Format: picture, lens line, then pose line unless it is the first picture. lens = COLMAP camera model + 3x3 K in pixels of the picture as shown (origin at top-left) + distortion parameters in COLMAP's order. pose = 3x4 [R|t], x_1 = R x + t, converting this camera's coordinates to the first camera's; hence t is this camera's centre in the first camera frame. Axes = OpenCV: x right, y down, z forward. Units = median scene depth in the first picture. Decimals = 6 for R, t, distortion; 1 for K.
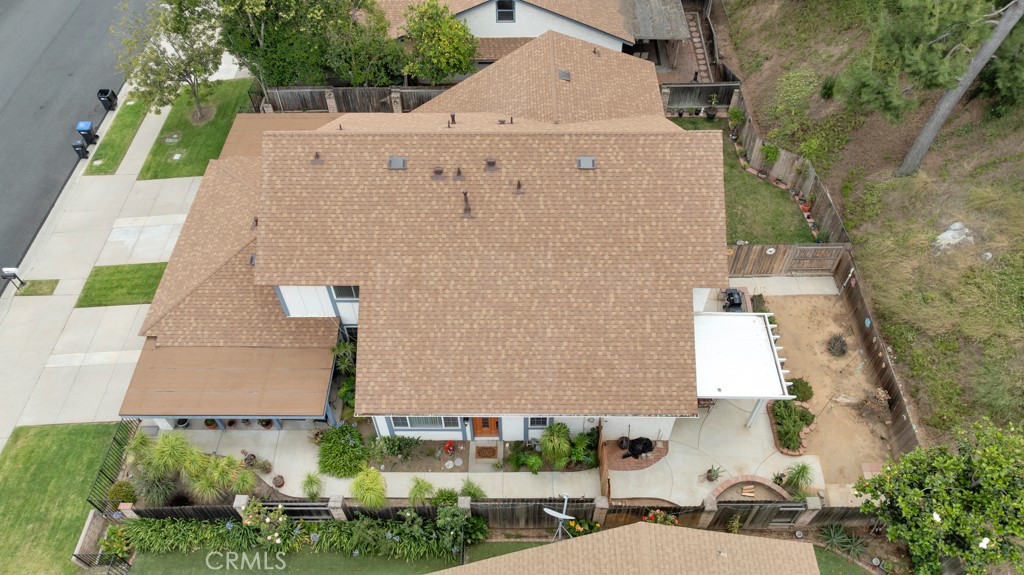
lens RADIAL K [[722.4, 0, 510.8], [0, 722.4, 288.2], [0, 0, 1]] dist [-0.023626, 0.012182]
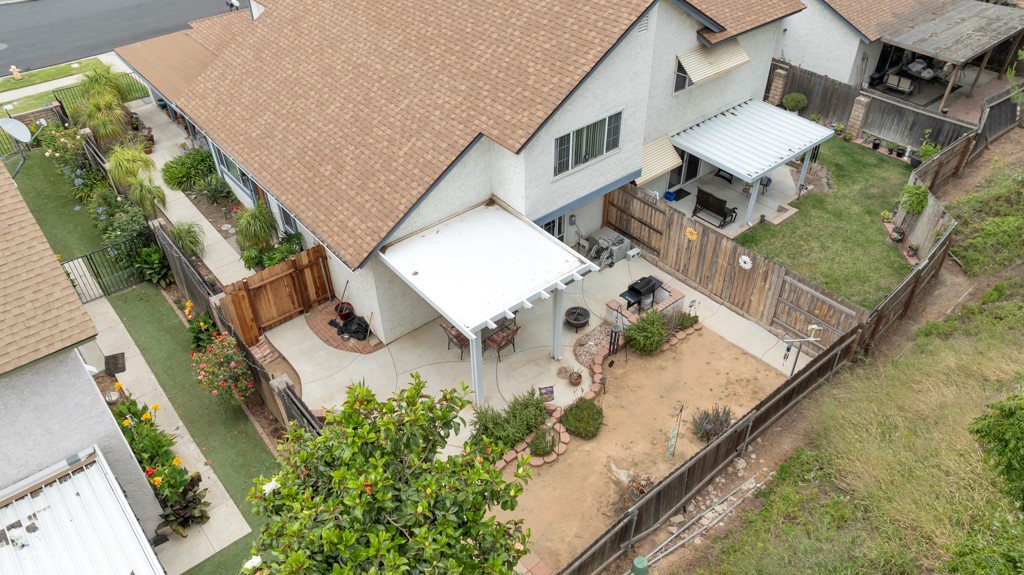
lens RADIAL K [[722.4, 0, 513.3], [0, 722.4, 287.8], [0, 0, 1]] dist [-0.023626, 0.012182]
pose [[0.644896, 0.482653, -0.592584, 0.665154], [-0.589547, 0.807572, 0.016168, 0.078767], [0.486358, 0.338929, 0.805346, 0.461137]]
